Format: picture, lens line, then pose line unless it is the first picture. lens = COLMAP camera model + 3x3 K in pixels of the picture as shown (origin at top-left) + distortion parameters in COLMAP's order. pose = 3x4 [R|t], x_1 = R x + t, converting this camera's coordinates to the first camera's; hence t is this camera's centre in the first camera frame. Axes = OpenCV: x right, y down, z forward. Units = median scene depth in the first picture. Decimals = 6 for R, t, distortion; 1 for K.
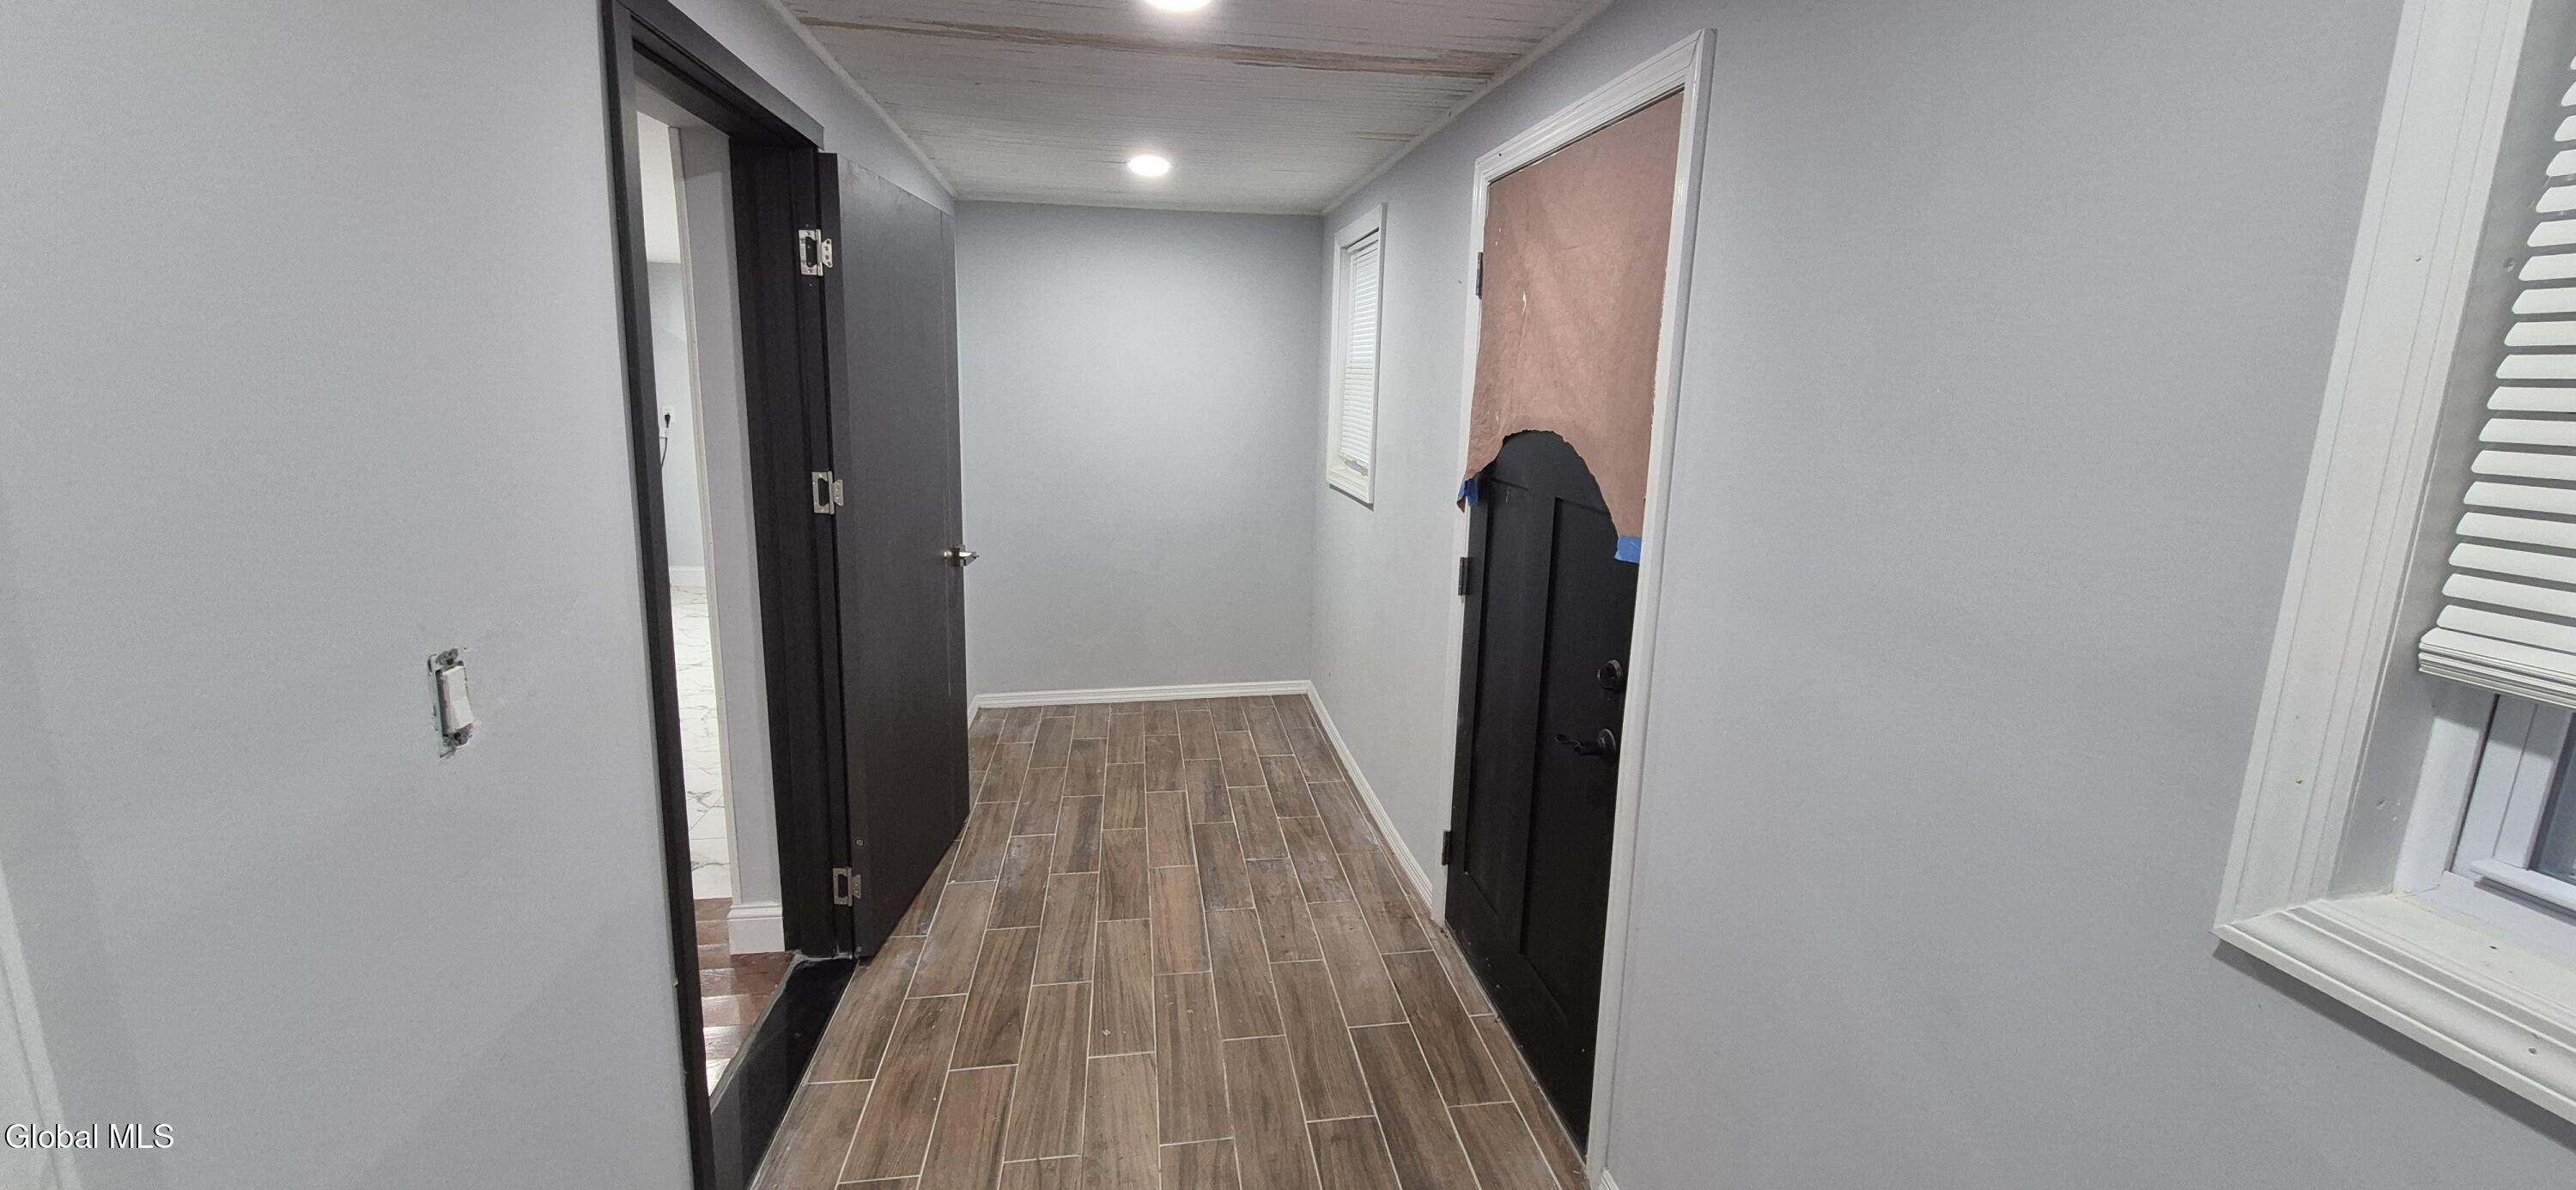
lens RADIAL K [[1017.0, 0, 1285.4], [0, 1017.0, 570.0], [0, 0, 1]] dist [0.000786, -0.001643]
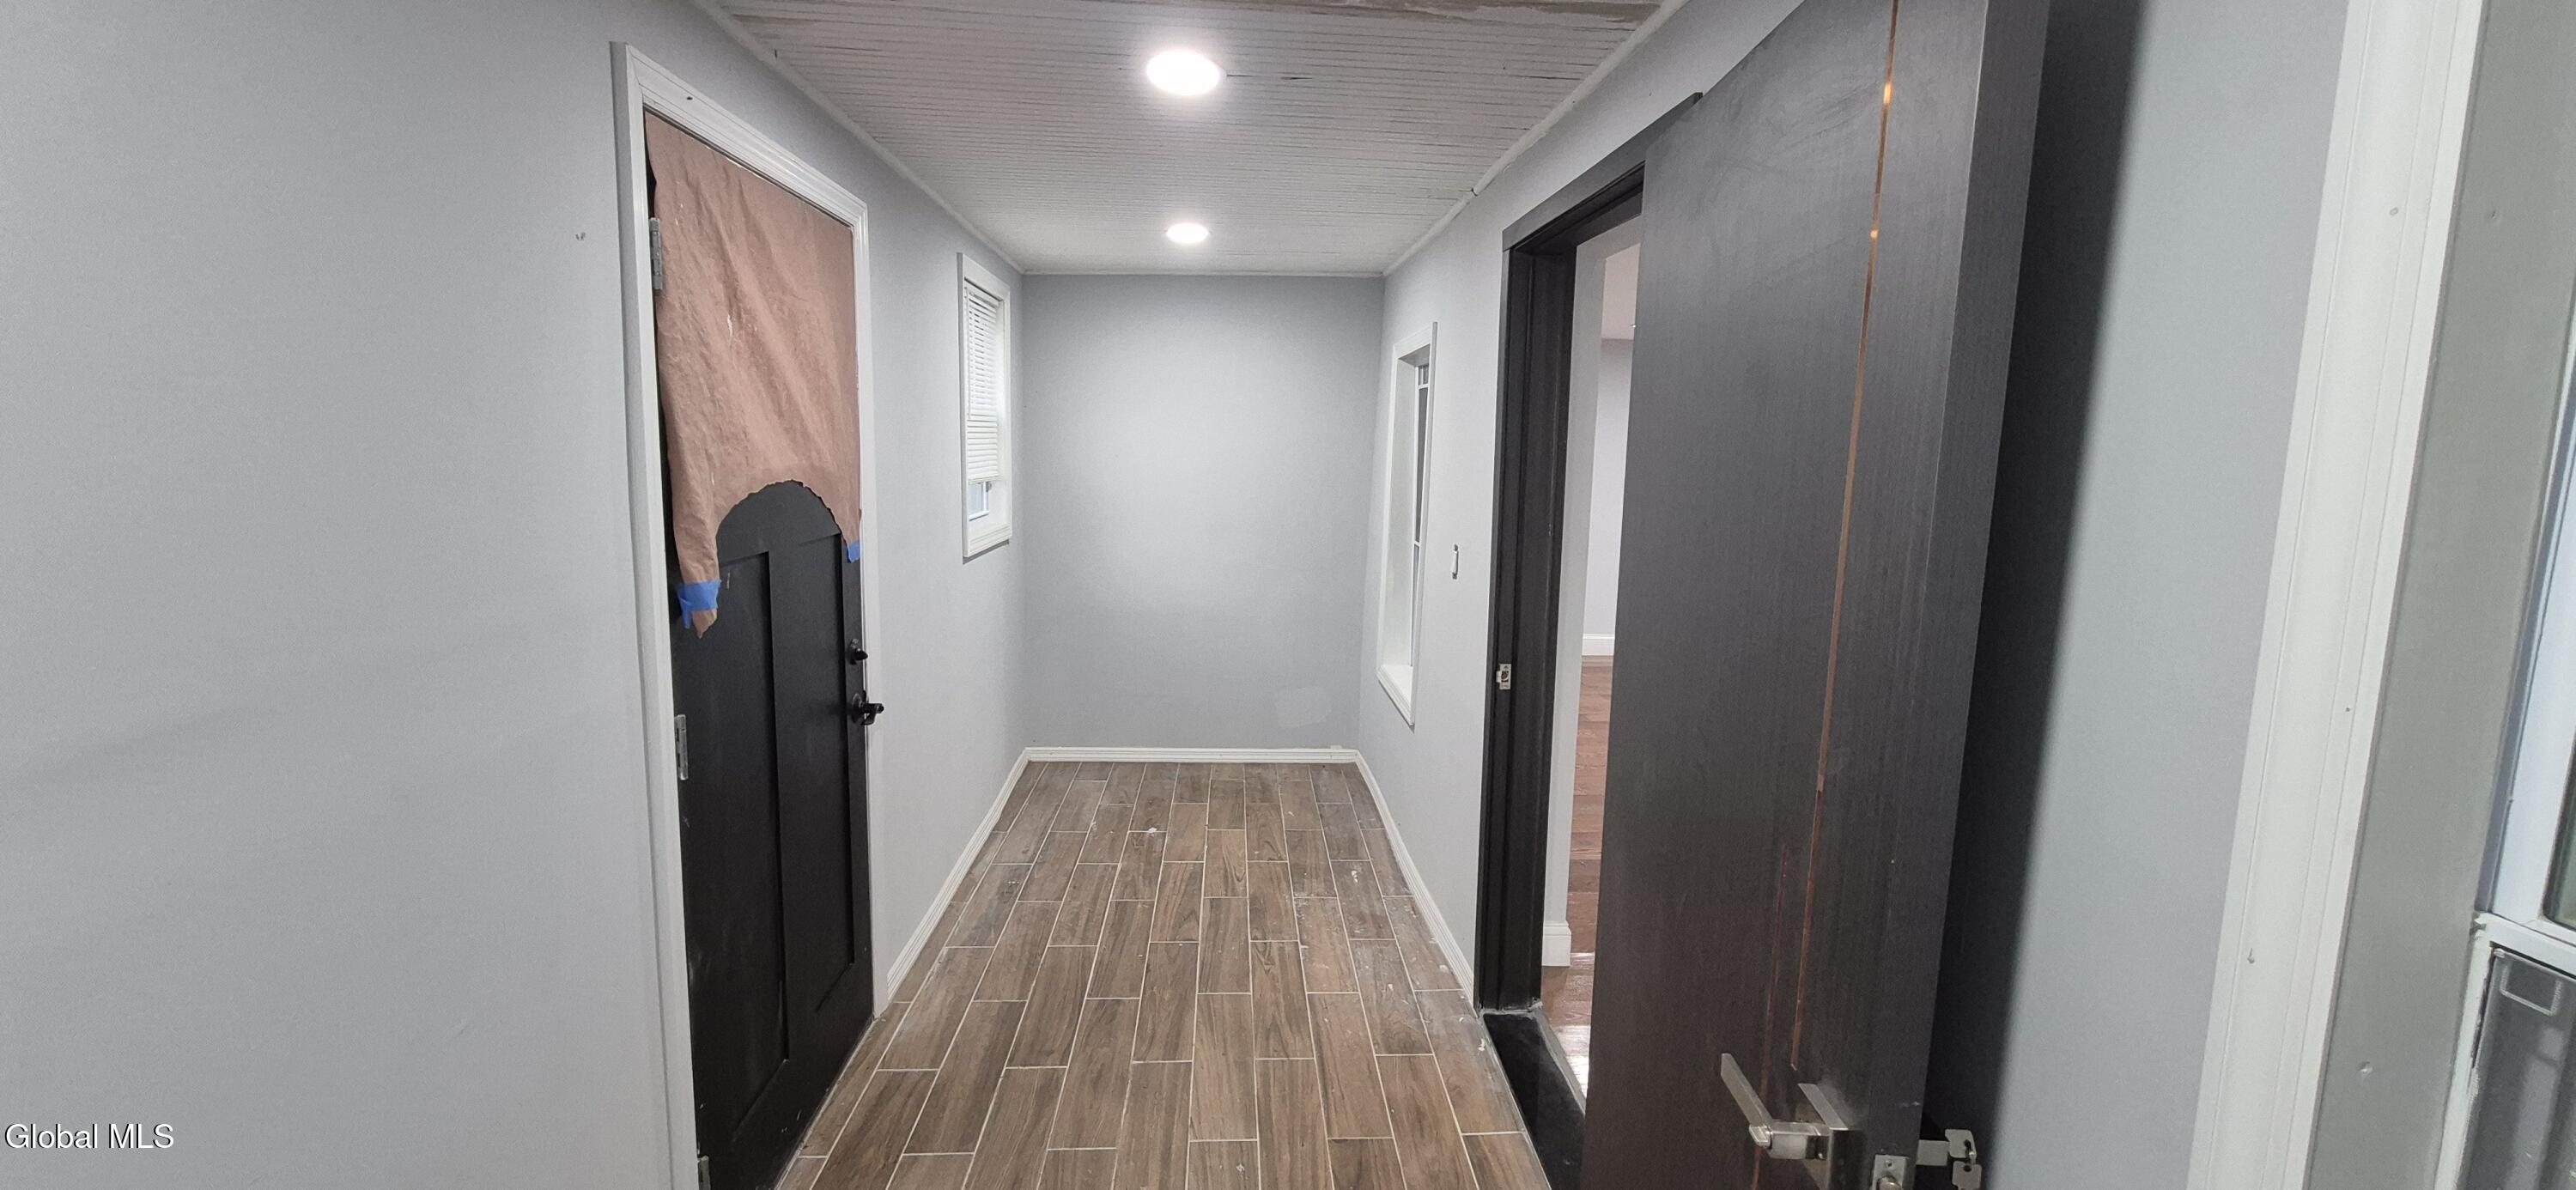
lens RADIAL K [[1017.0, 0, 1278.9], [0, 1017.0, 575.9], [0, 0, 1]] dist [0.000786, -0.001643]
pose [[-0.994053, -0.064964, 0.087394, -0.275433], [-0.032970, 0.944438, 0.327033, -0.365179], [-0.103784, 0.322207, -0.940963, 1.812974]]
